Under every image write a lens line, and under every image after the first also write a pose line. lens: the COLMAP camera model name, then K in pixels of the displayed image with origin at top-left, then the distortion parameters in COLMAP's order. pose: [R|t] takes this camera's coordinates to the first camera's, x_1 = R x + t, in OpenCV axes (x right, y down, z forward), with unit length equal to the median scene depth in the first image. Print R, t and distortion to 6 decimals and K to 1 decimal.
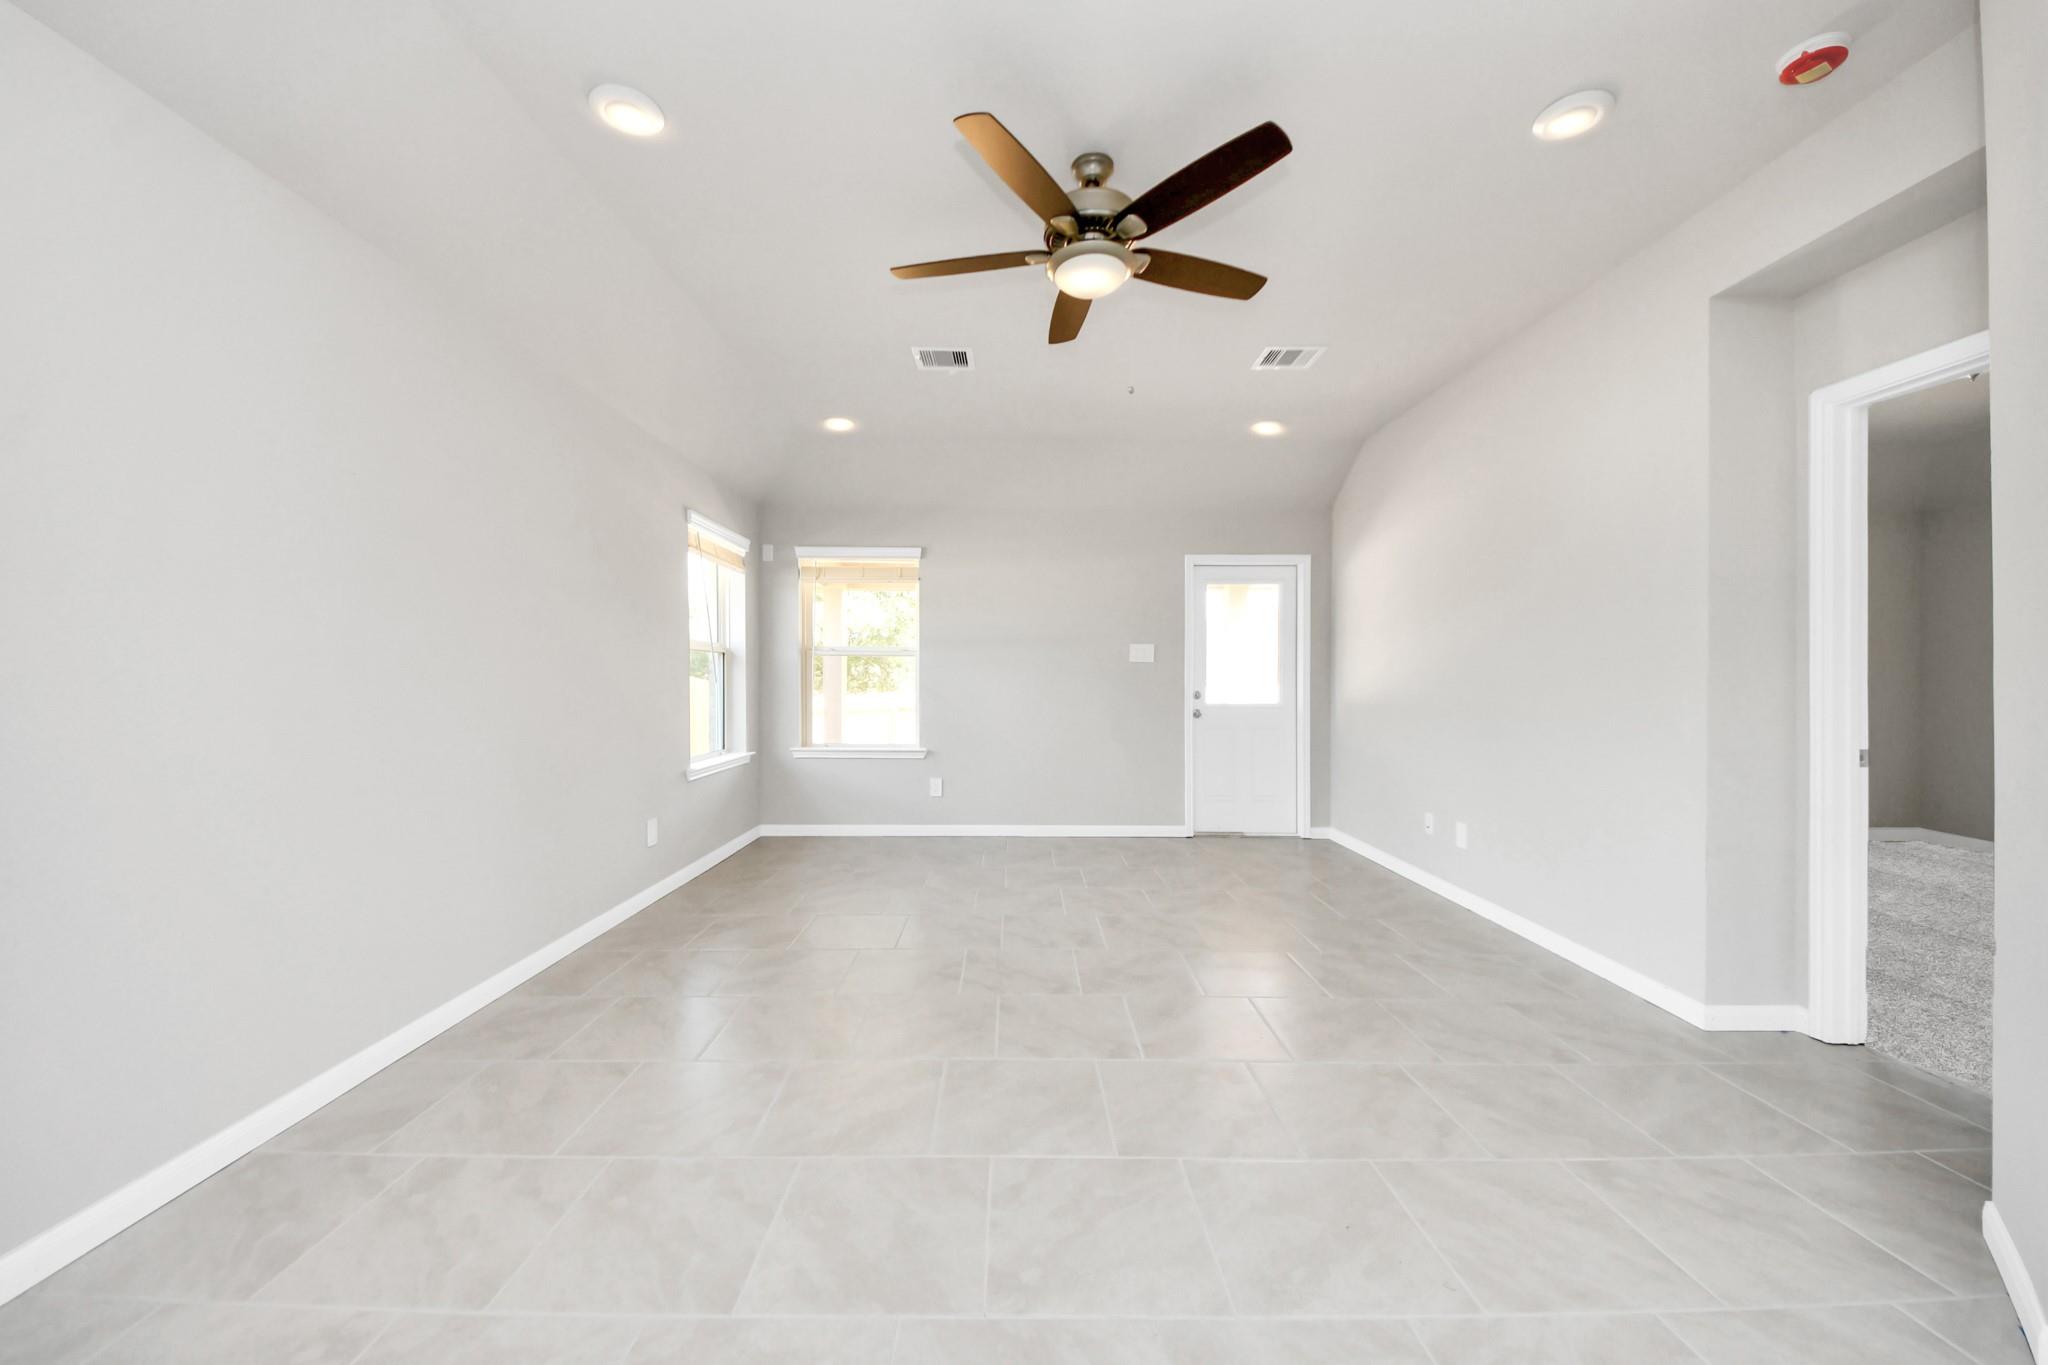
lens RADIAL K [[728.8, 0, 1025.6], [0, 728.8, 672.8], [0, 0, 1]] dist [-0.005132, 0.000193]
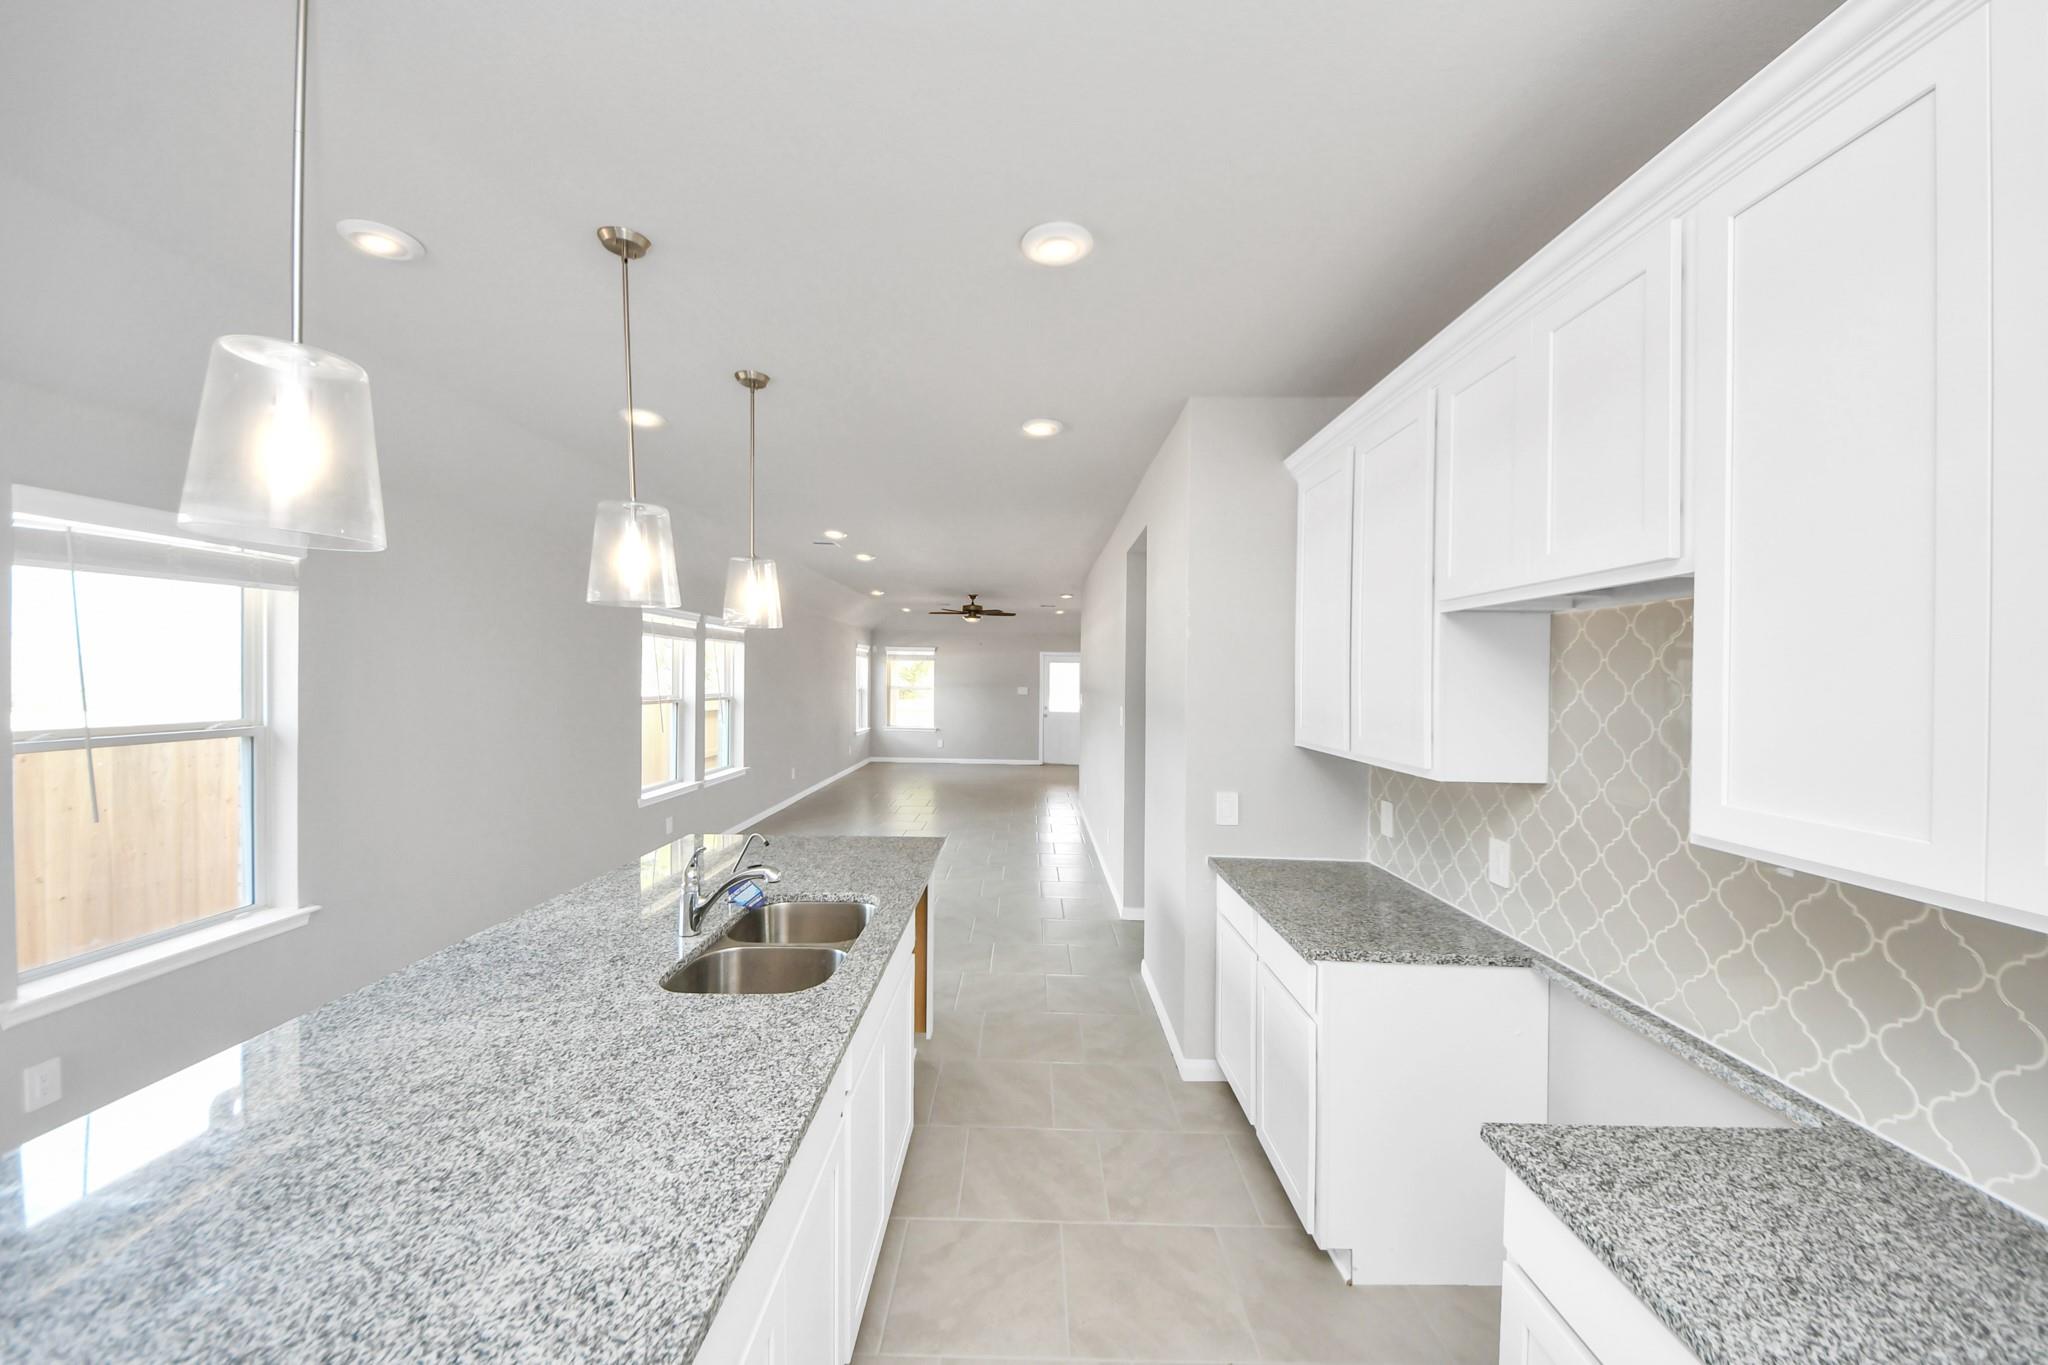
lens RADIAL K [[728.8, 0, 1036.0], [0, 728.8, 671.7], [0, 0, 1]] dist [-0.005132, 0.000193]
pose [[0.999889, 0.009507, -0.011433, 0.241652], [-0.009559, 0.999944, -0.004523, -0.083370], [0.011390, 0.004632, 0.999924, -1.562912]]
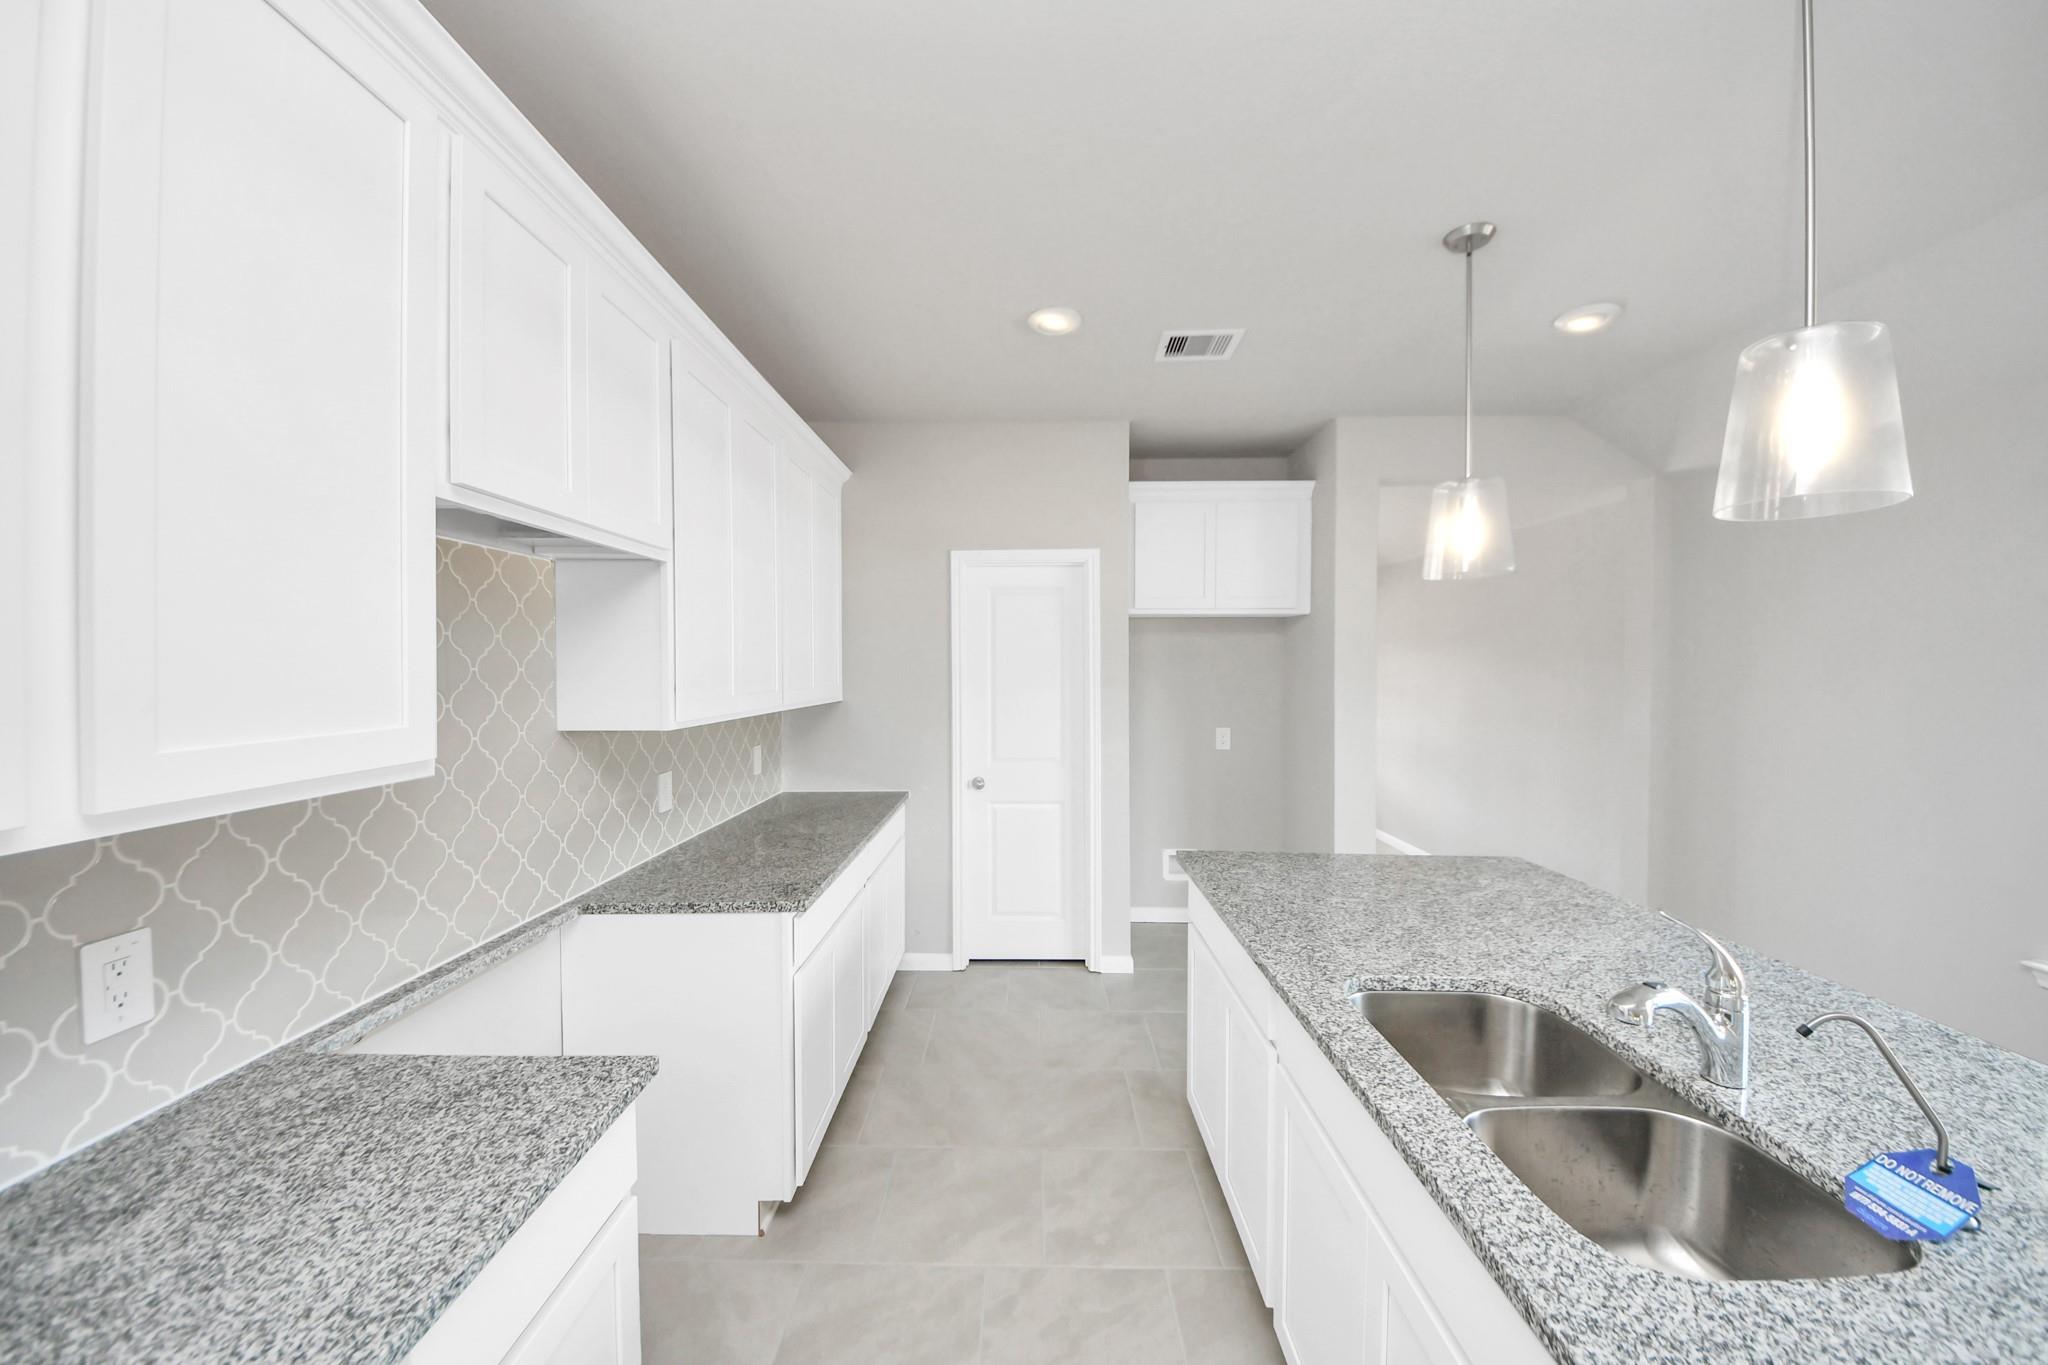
lens RADIAL K [[728.8, 0, 1012.9], [0, 728.8, 681.6], [0, 0, 1]] dist [-0.005132, 0.000193]
pose [[-0.999119, -0.010873, 0.040532, 0.259005], [-0.010052, 0.999741, 0.020404, -0.065410], [-0.040743, 0.019979, -0.998970, -0.957558]]
